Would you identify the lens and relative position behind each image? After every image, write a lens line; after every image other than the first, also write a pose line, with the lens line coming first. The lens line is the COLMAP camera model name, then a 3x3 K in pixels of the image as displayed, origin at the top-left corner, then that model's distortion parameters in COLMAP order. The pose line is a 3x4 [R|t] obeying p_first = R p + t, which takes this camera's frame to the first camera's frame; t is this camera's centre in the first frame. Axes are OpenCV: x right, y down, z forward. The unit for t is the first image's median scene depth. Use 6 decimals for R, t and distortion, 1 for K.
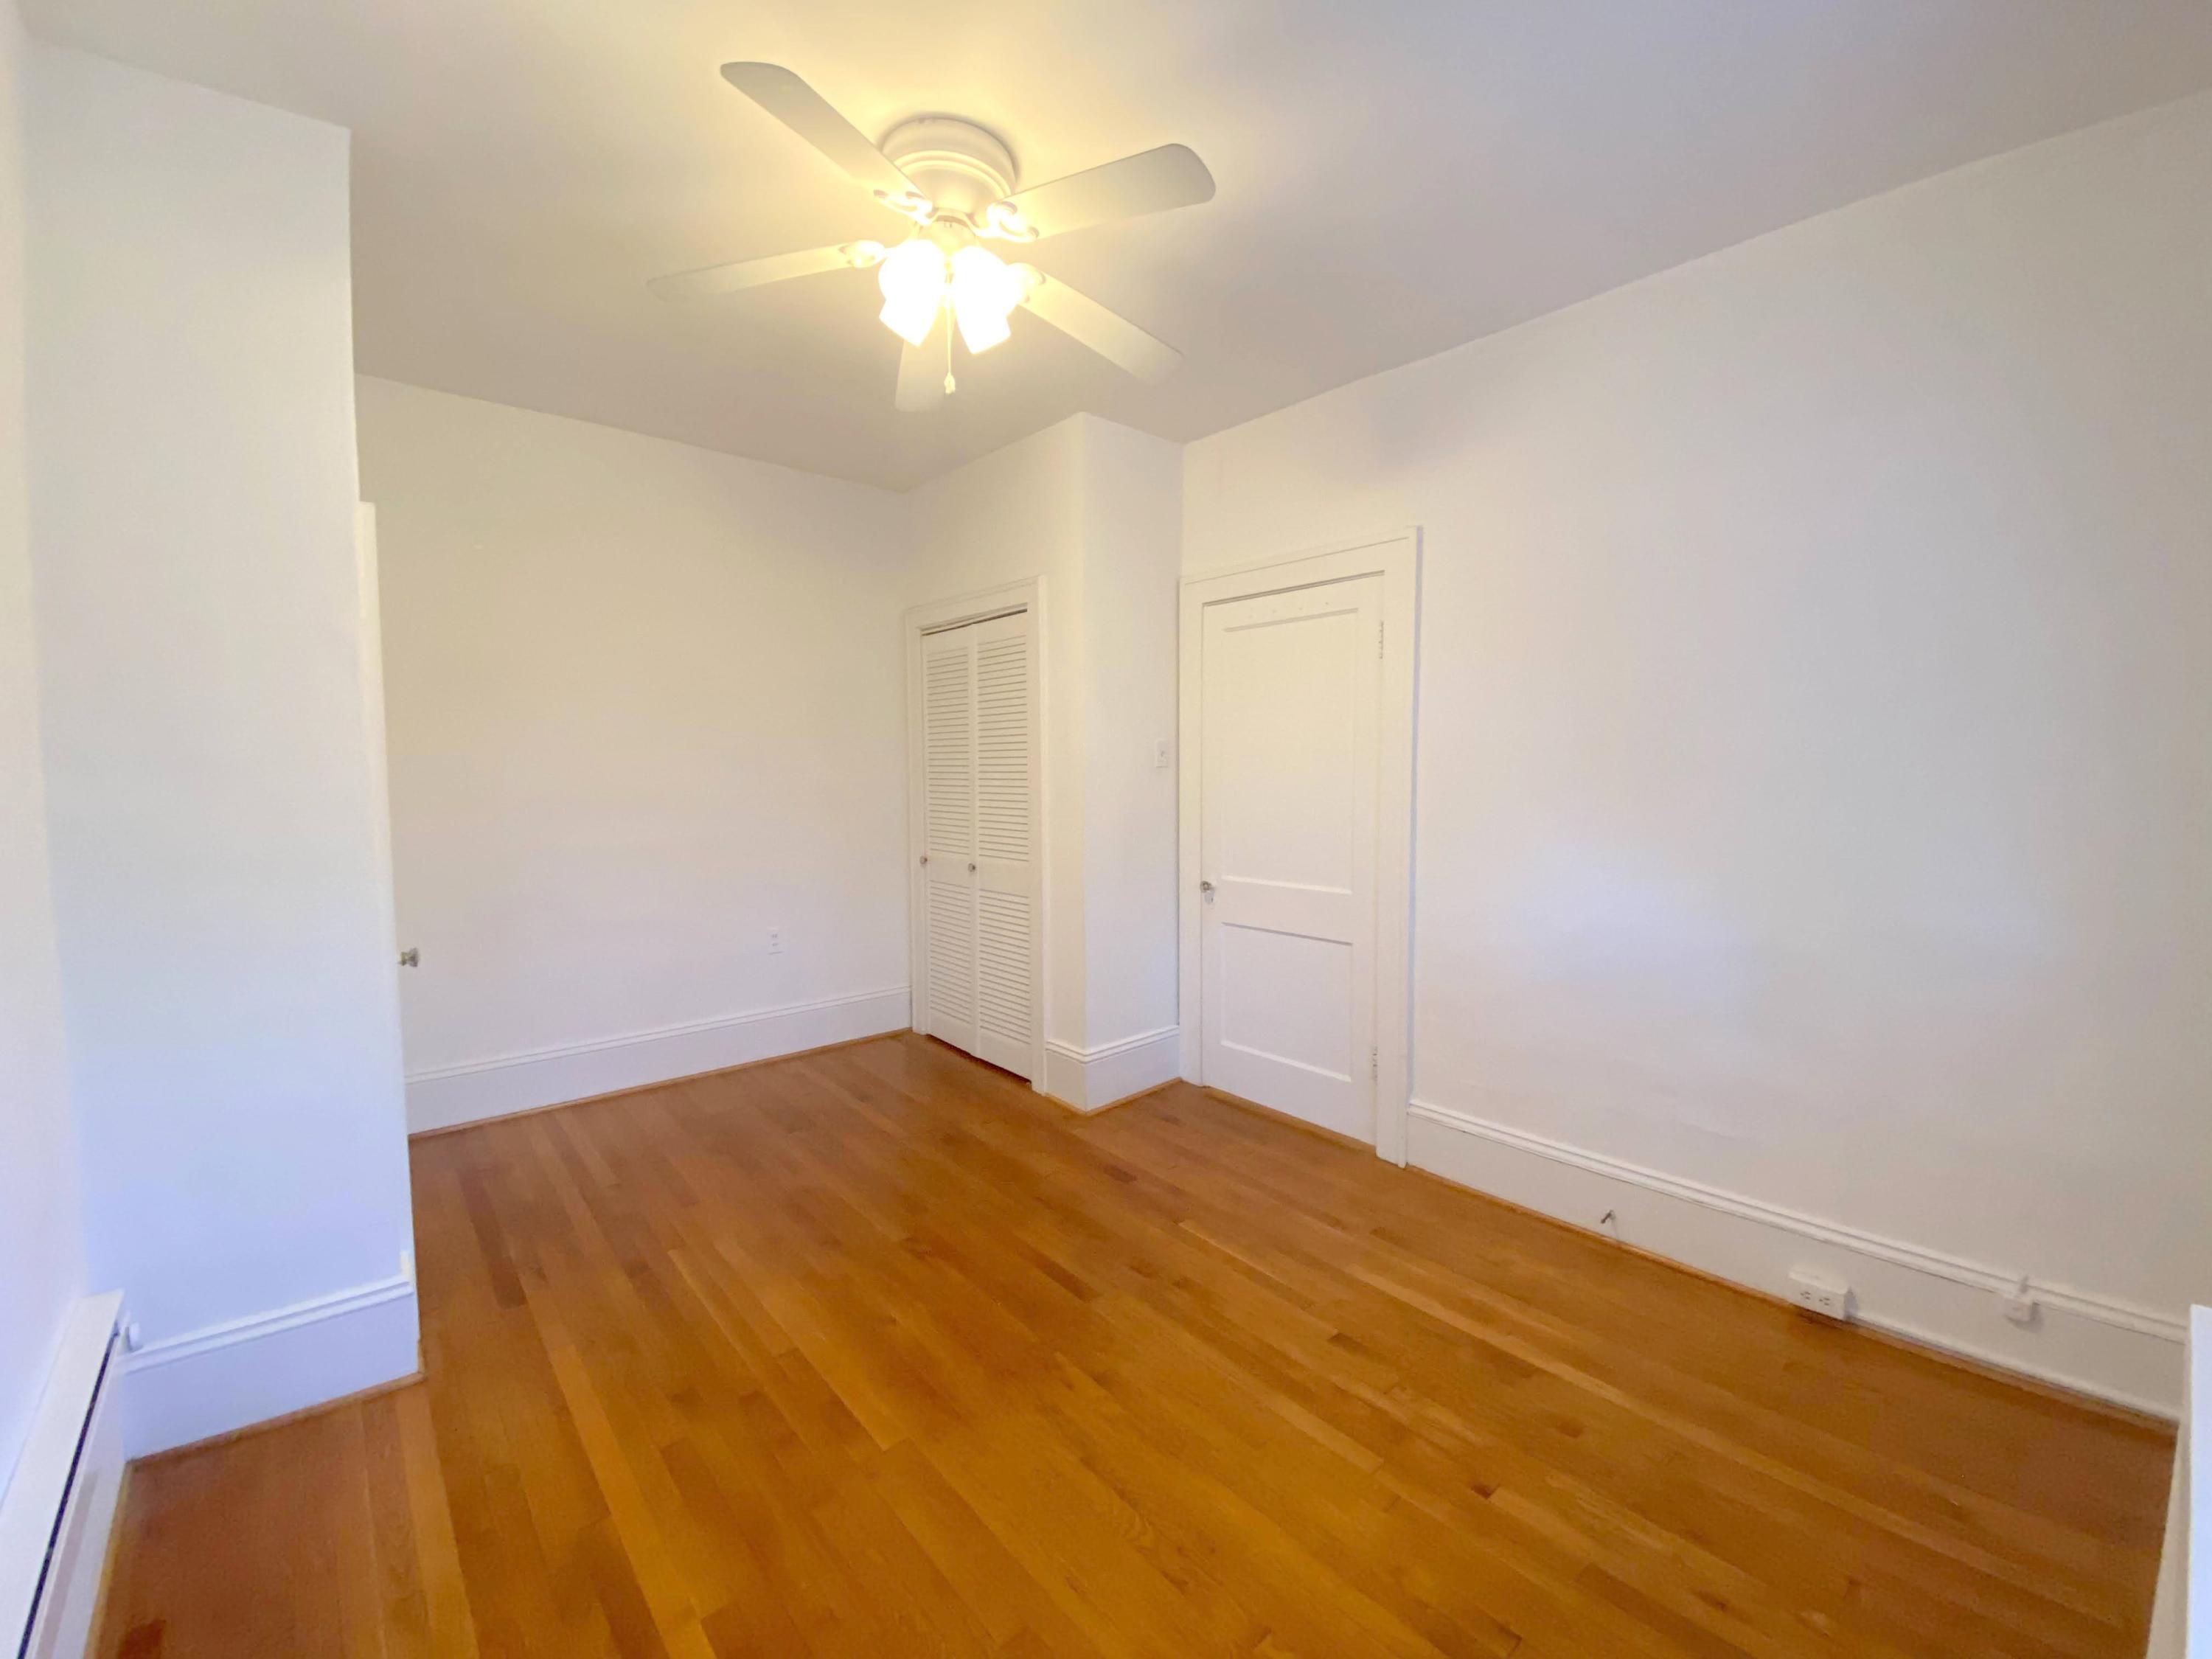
lens RADIAL K [[905.0, 0, 1100.9], [0, 905.0, 799.7], [0, 0, 1]] dist [0.011821, -0.004681]
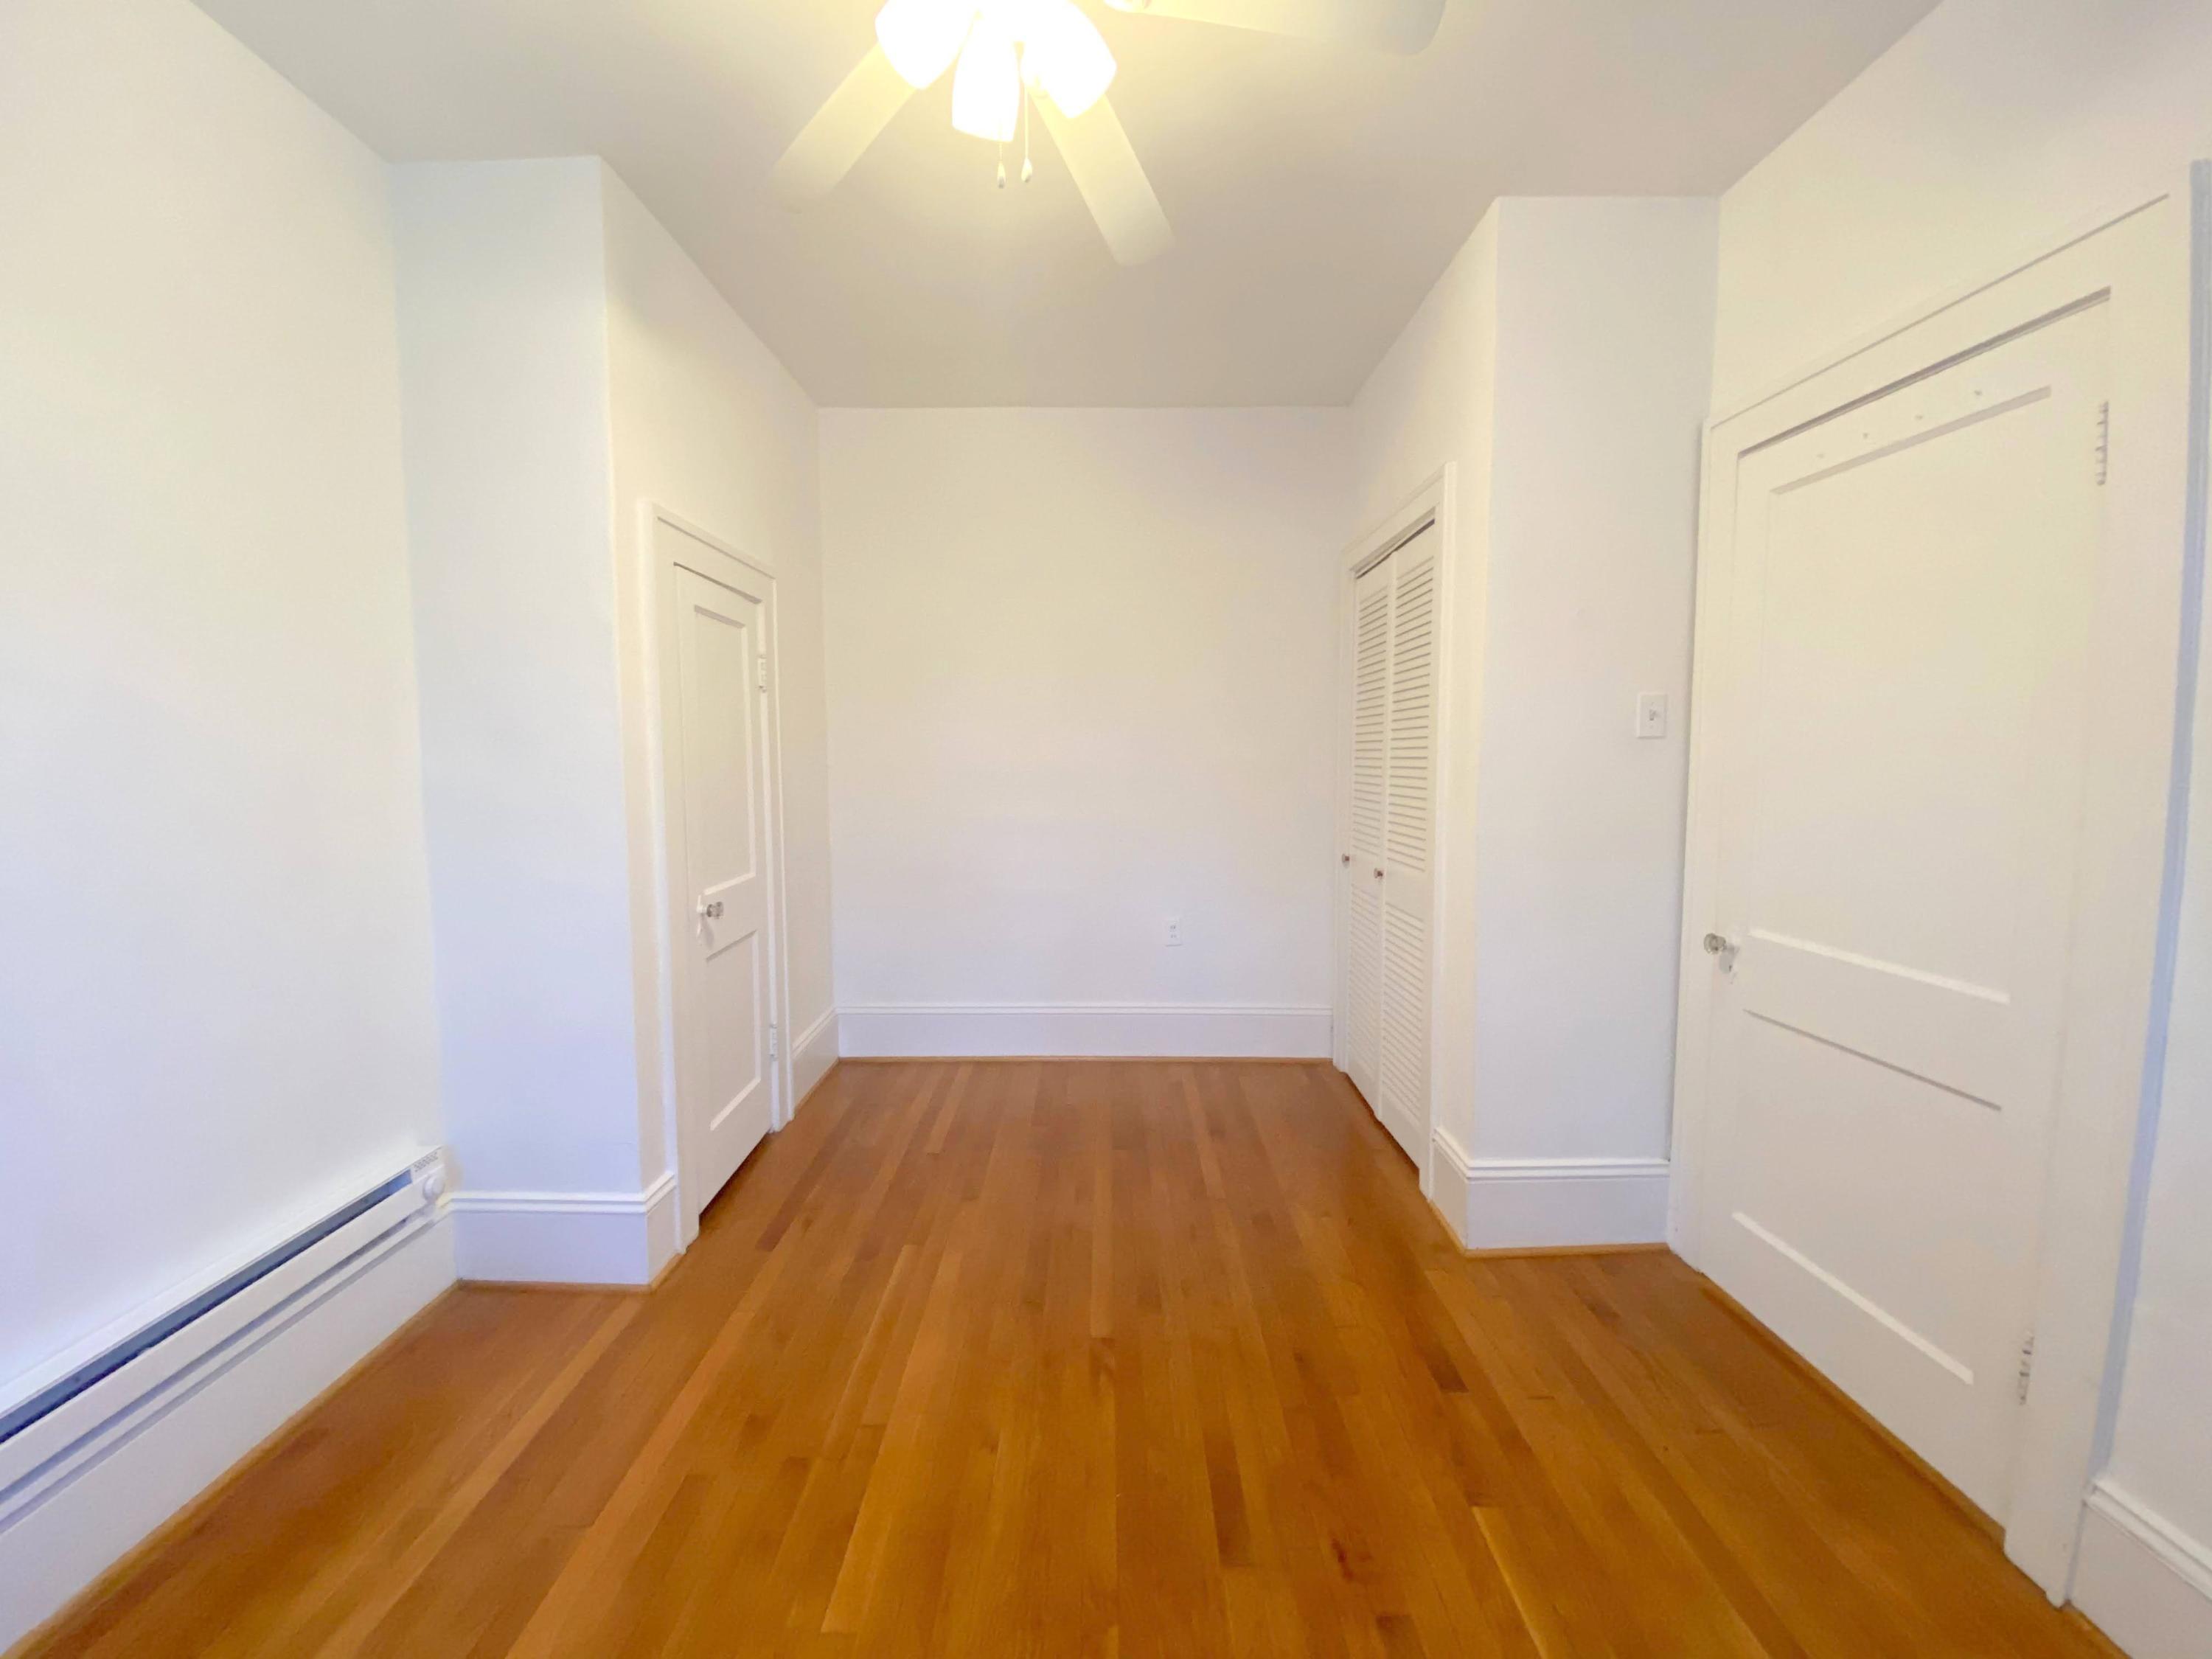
lens RADIAL K [[905.0, 0, 1111.2], [0, 905.0, 817.2], [0, 0, 1]] dist [0.011821, -0.004681]
pose [[0.752098, 0.052603, -0.656949, 0.228670], [-0.027080, 0.998434, 0.048943, -0.004734], [0.658495, -0.019019, 0.752345, 0.337489]]
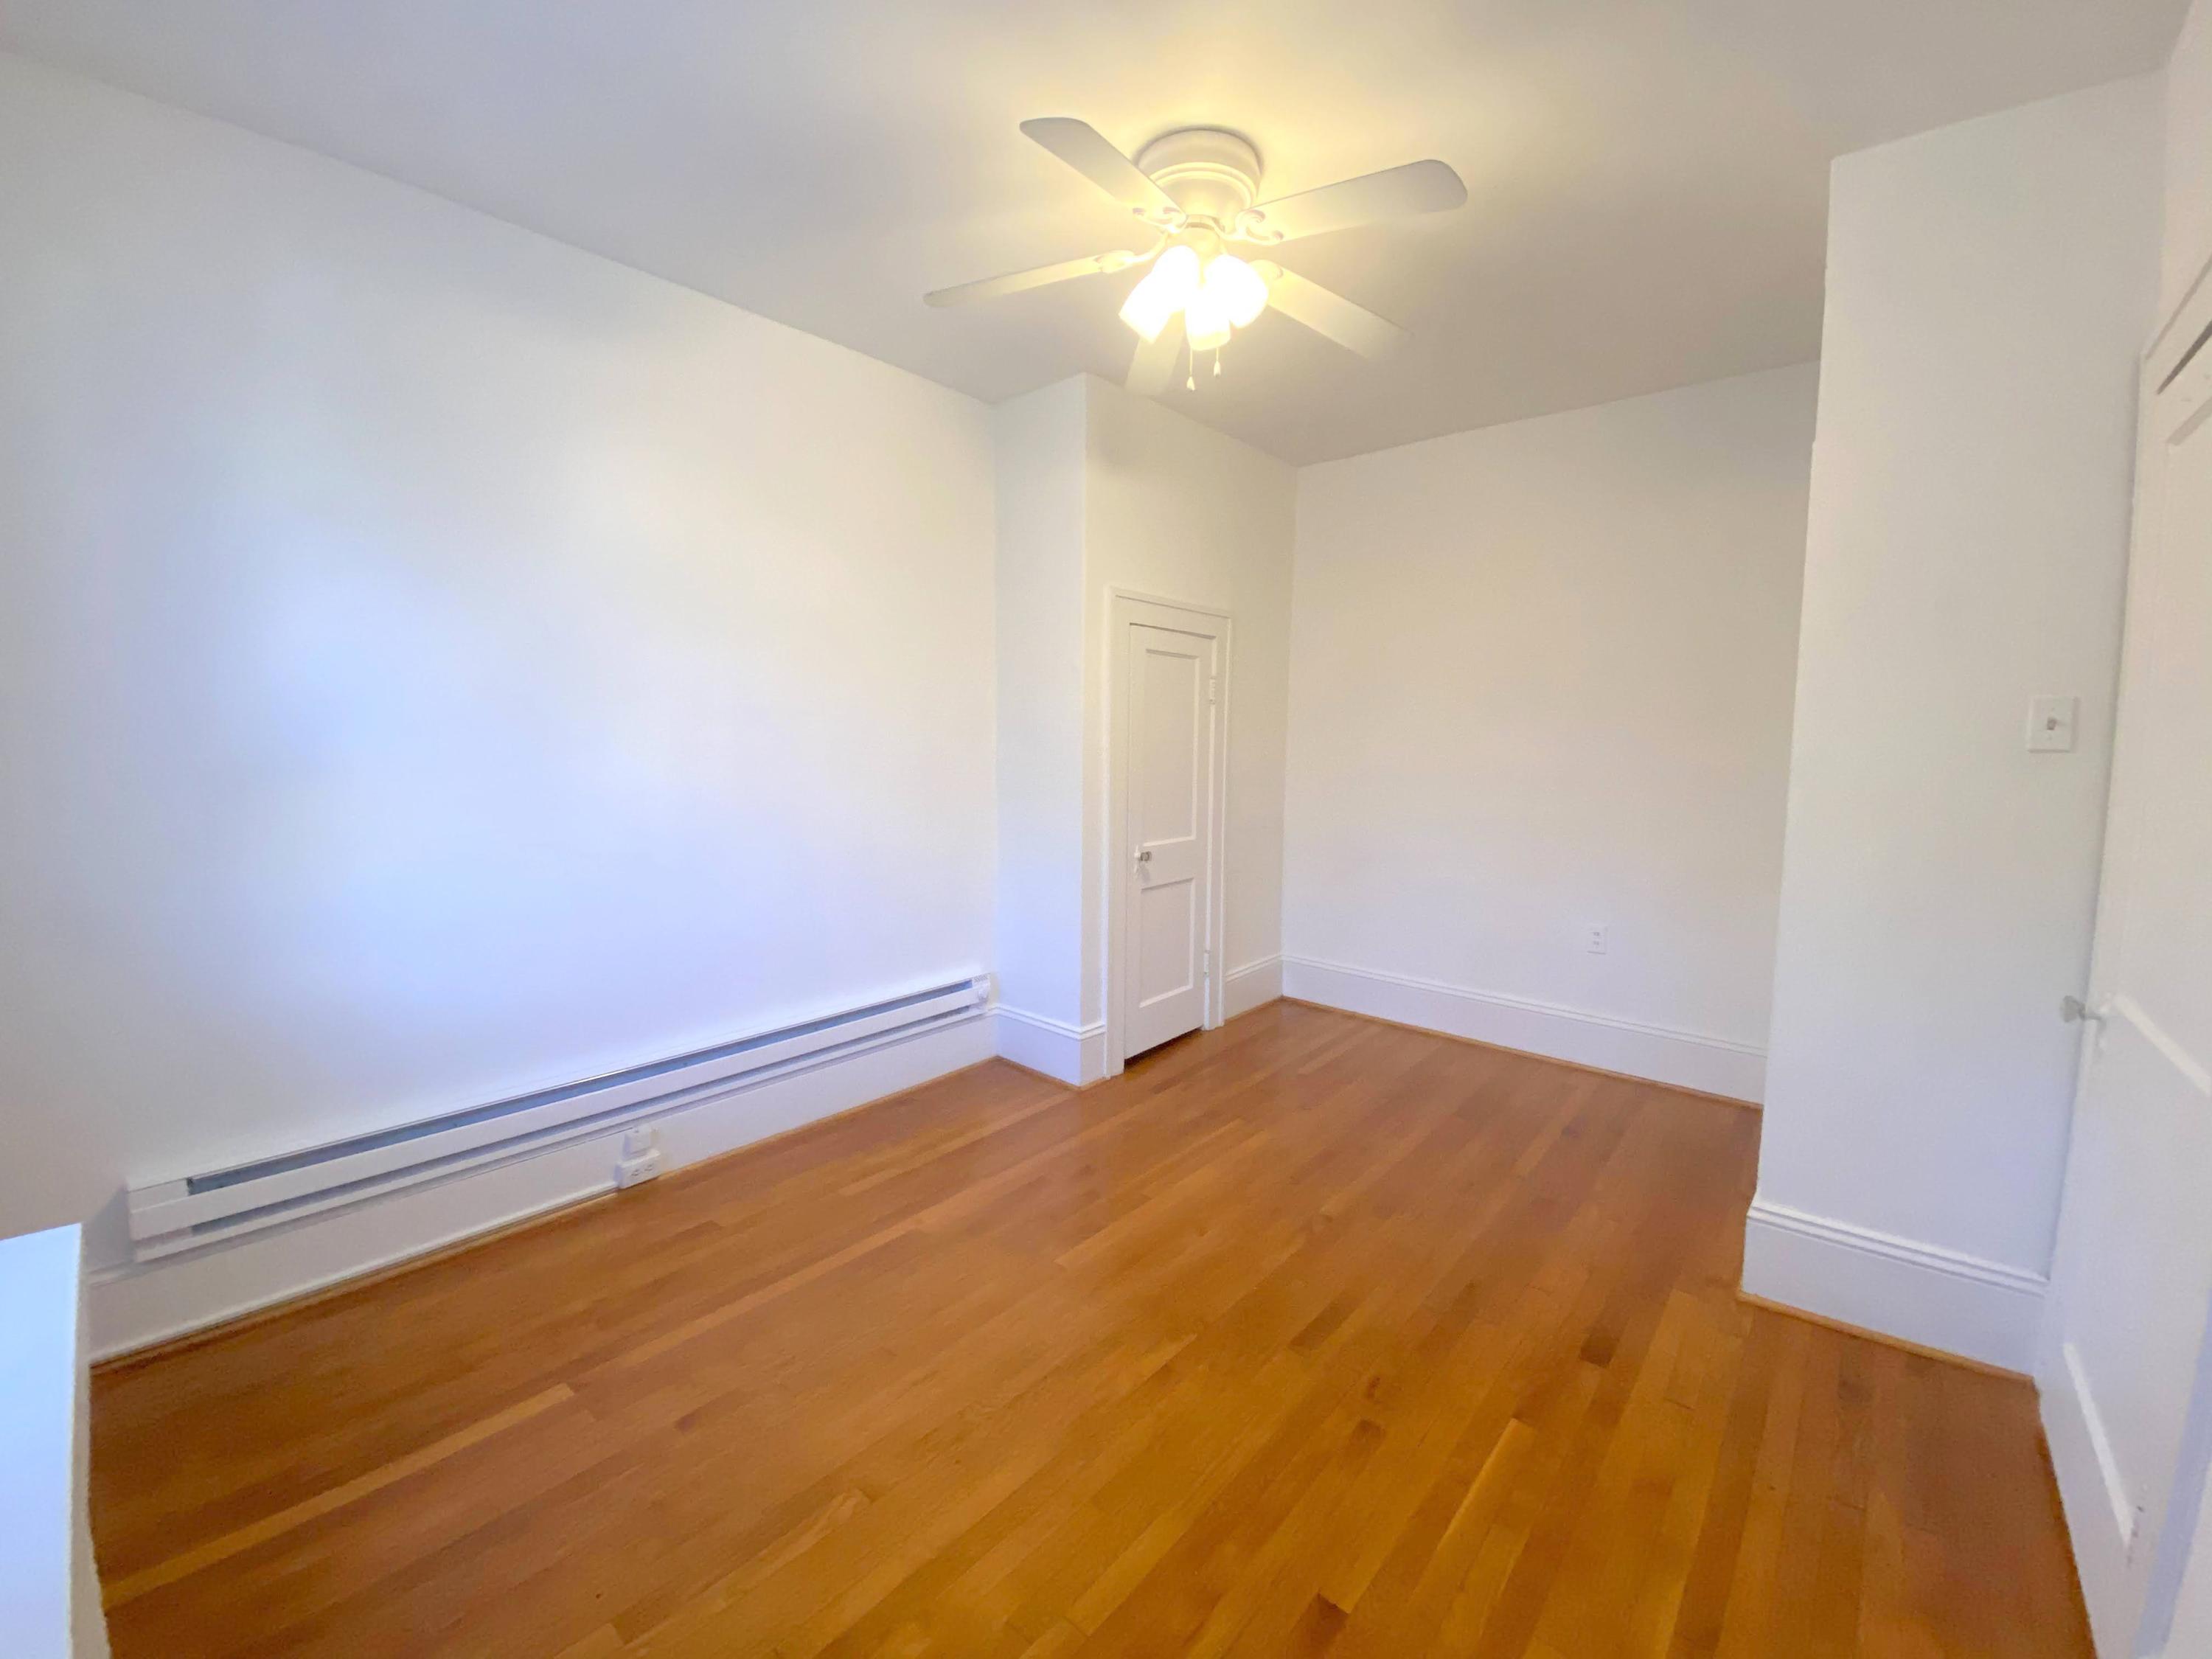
lens RADIAL K [[905.0, 0, 1107.9], [0, 905.0, 812.1], [0, 0, 1]] dist [0.011821, -0.004681]
pose [[0.133993, 0.085885, -0.987254, 0.566219], [-0.050967, 0.995516, 0.079687, -0.020929], [0.989671, 0.039640, 0.137770, 0.488274]]
